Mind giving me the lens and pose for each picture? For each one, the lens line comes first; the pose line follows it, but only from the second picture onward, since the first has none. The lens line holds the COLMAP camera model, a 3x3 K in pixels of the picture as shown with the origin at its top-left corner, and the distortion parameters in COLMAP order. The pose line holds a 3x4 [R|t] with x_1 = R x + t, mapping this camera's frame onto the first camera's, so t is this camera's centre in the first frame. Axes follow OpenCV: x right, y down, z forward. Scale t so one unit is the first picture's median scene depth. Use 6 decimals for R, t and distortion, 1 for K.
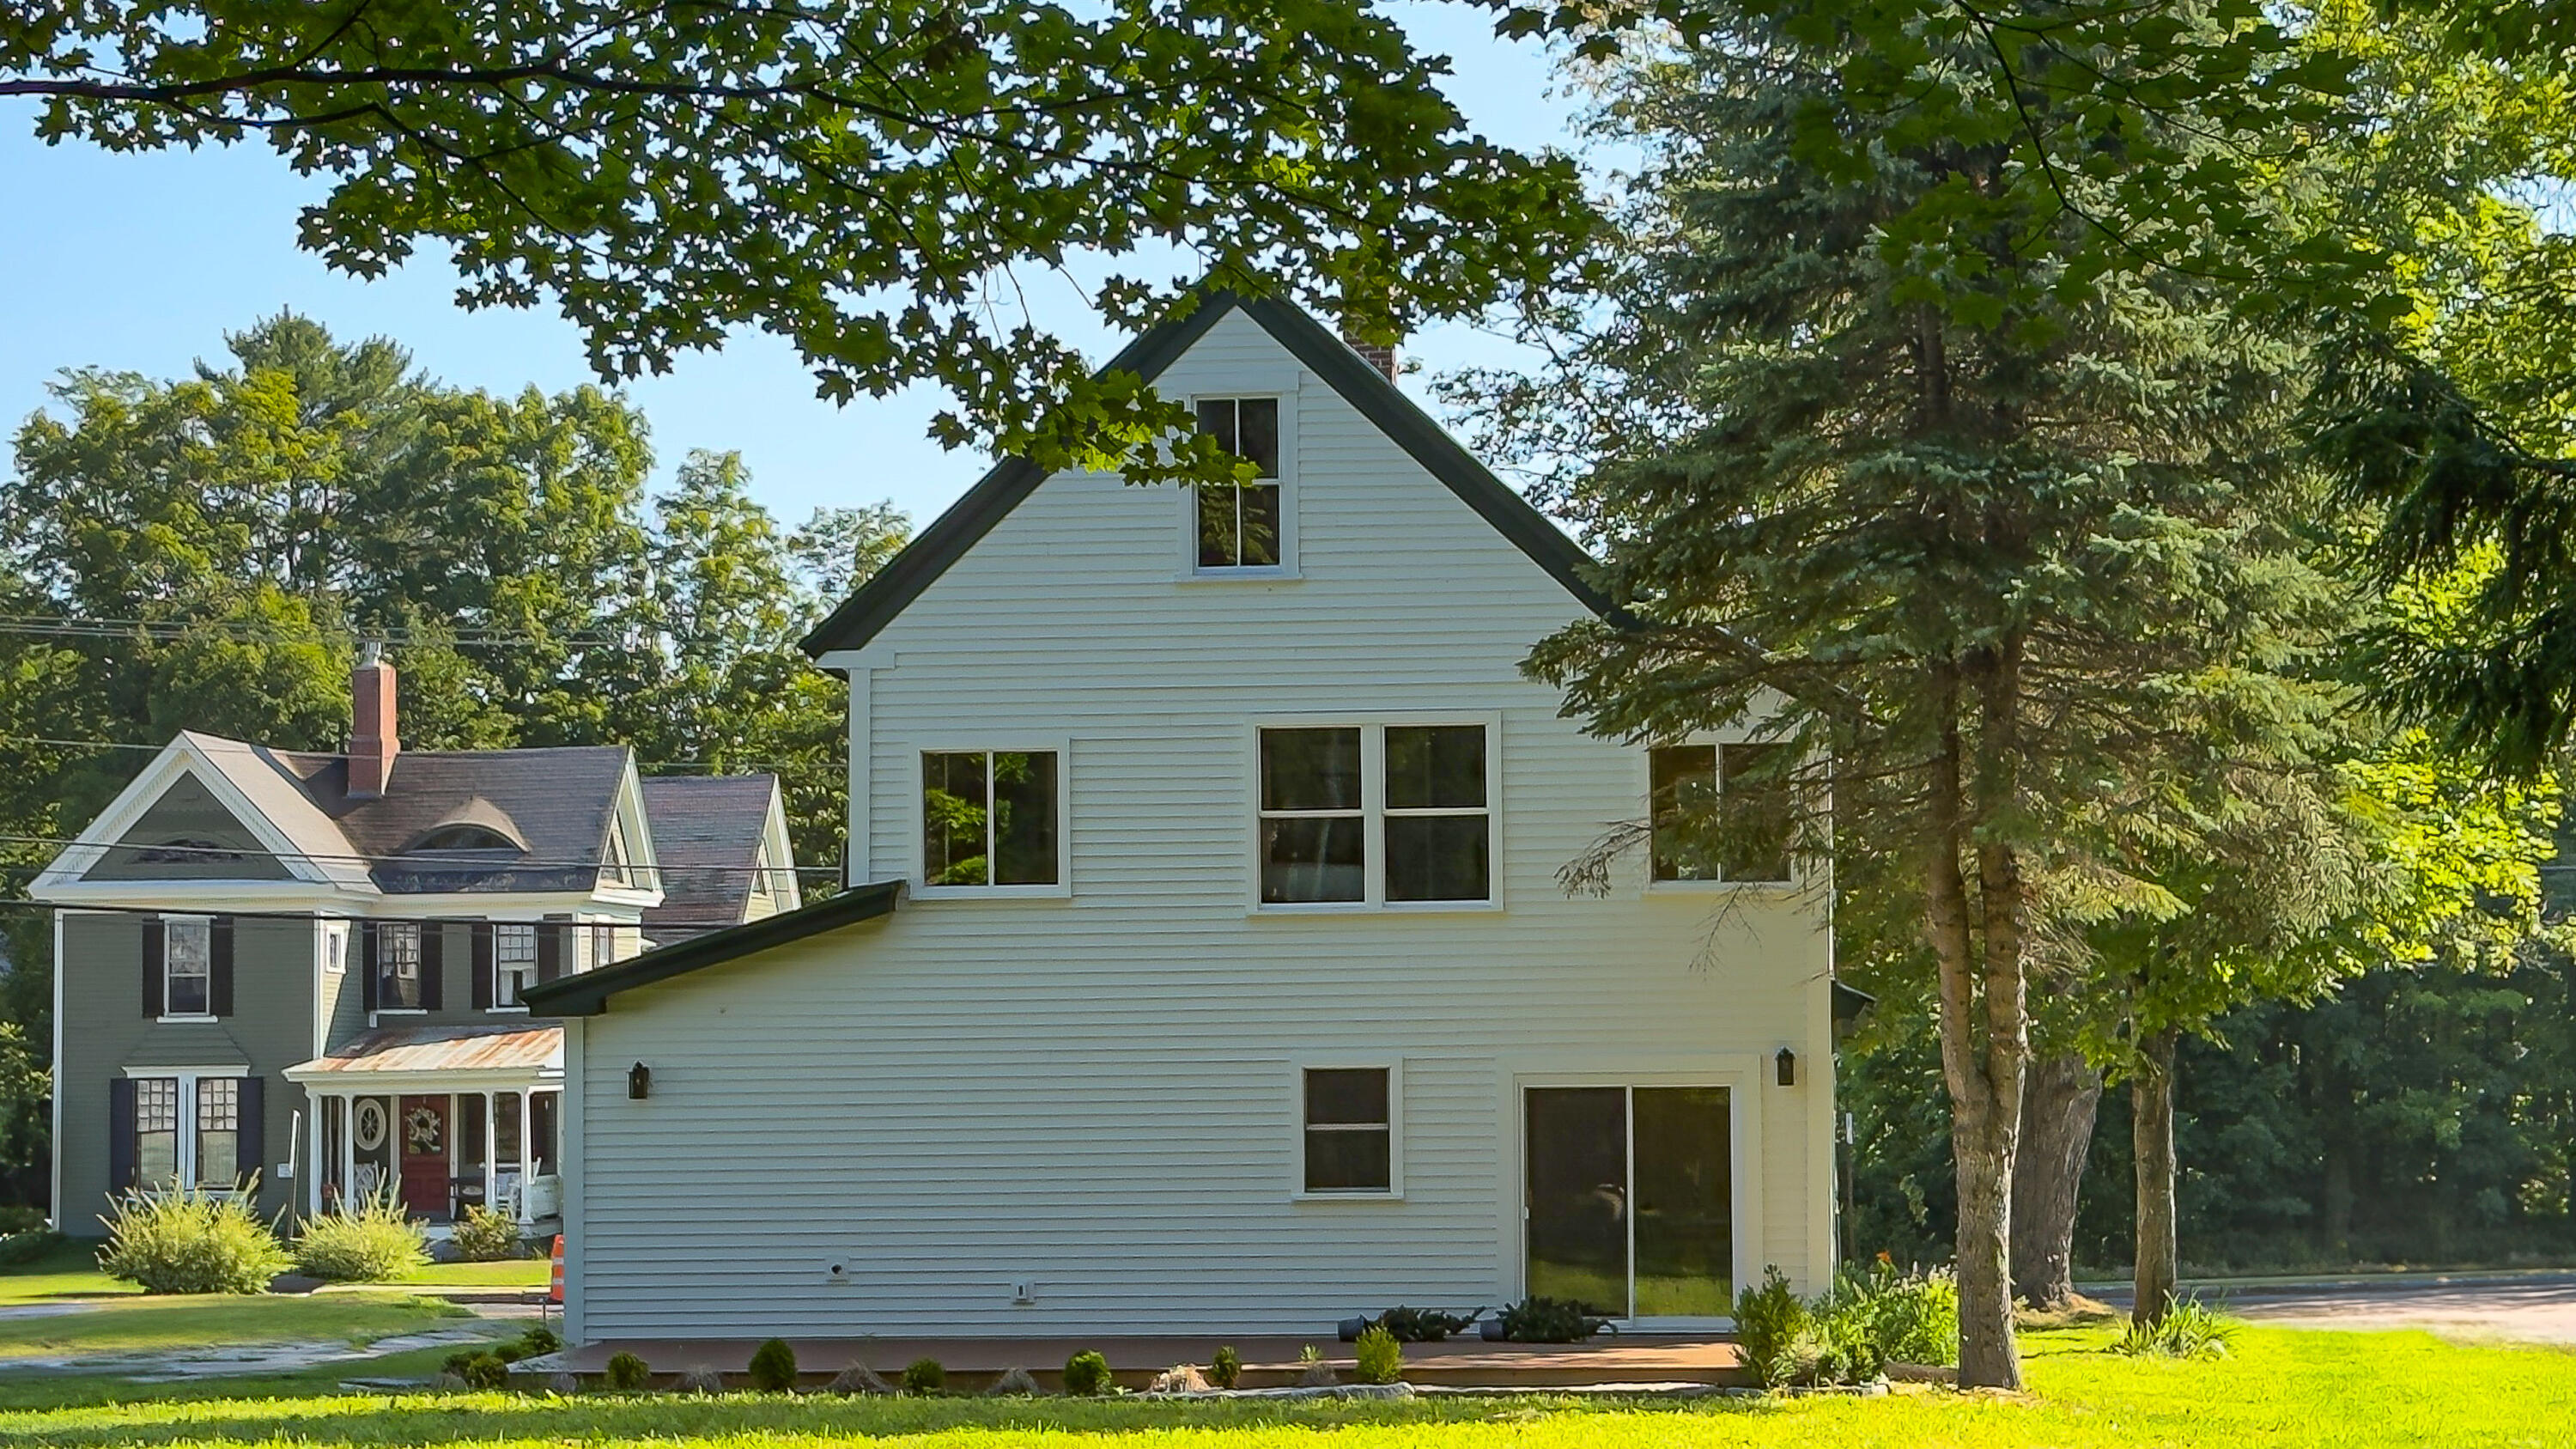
lens RADIAL K [[5227.3, 0, 1288.0], [0, 5227.3, 724.5], [0, 0, 1]] dist [0.220365, 0.066625]
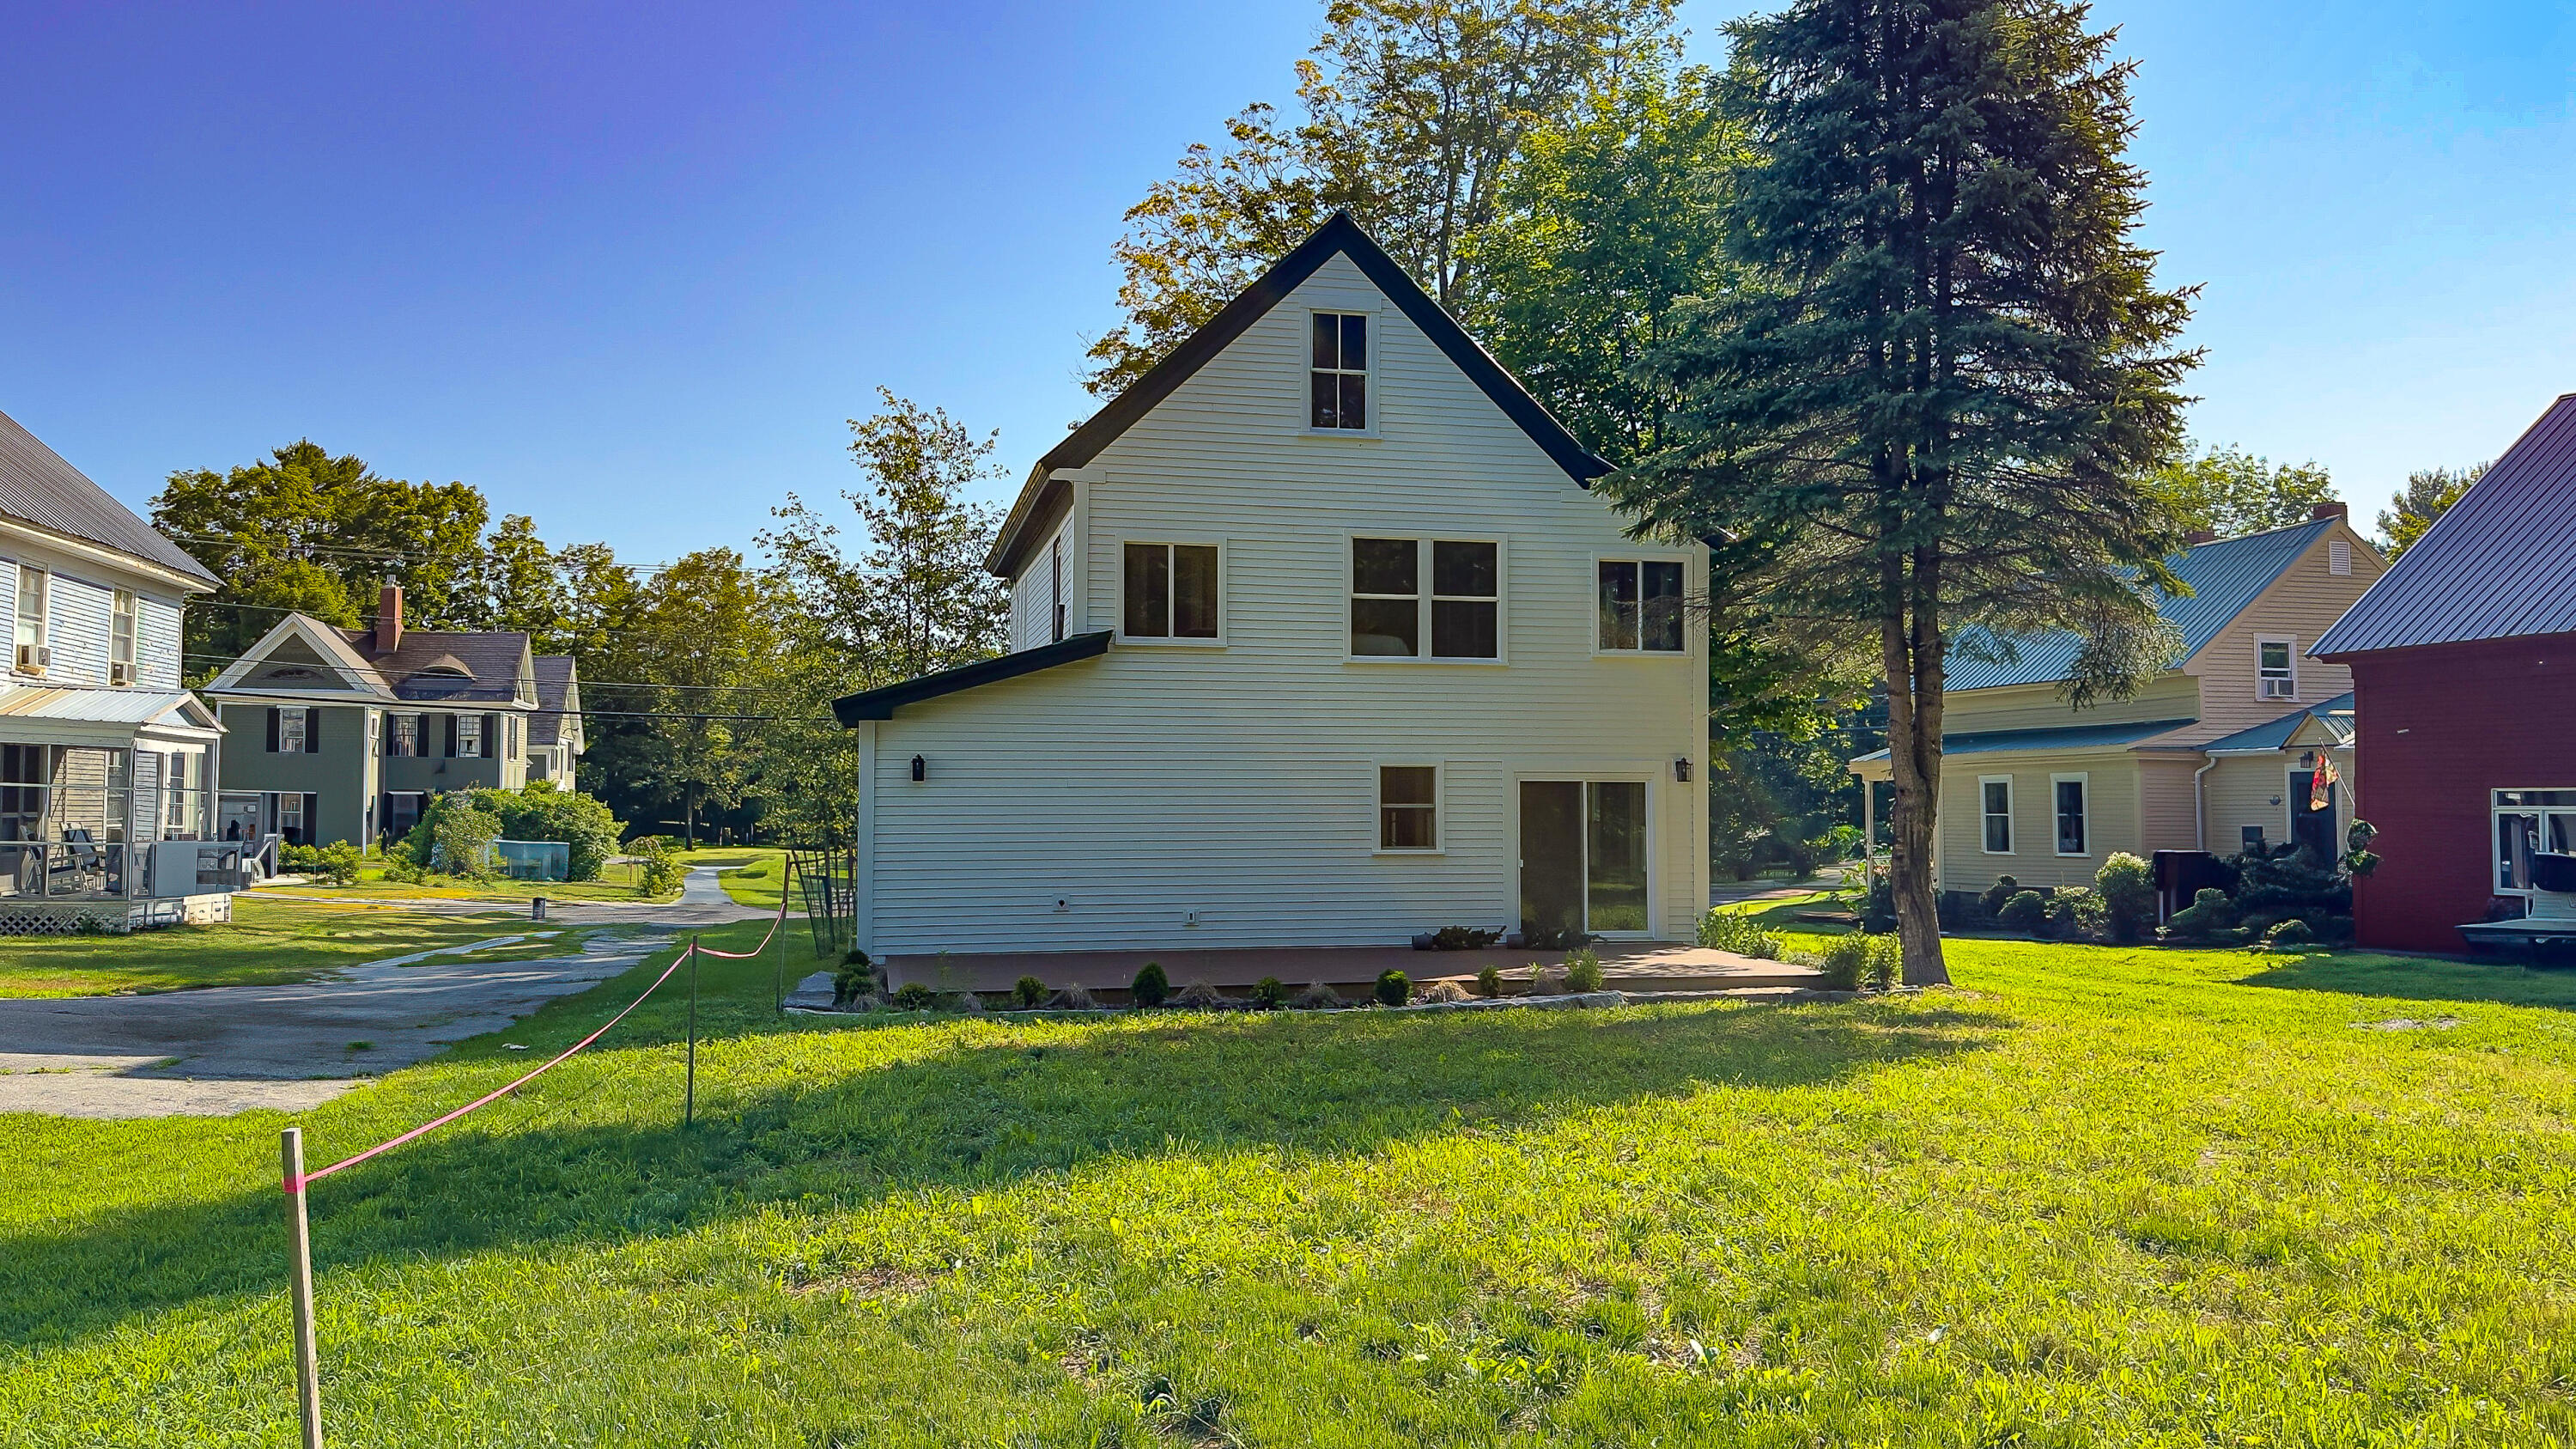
lens RADIAL K [[1829.4, 0, 1288.0], [0, 1829.4, 724.5], [0, 0, 1]] dist [0.088398, -0.147172]
pose [[0.944685, 0.023129, 0.327162, -0.190888], [-0.030299, 0.999399, 0.016835, 0.045372], [-0.326576, -0.025816, 0.944818, 0.512079]]
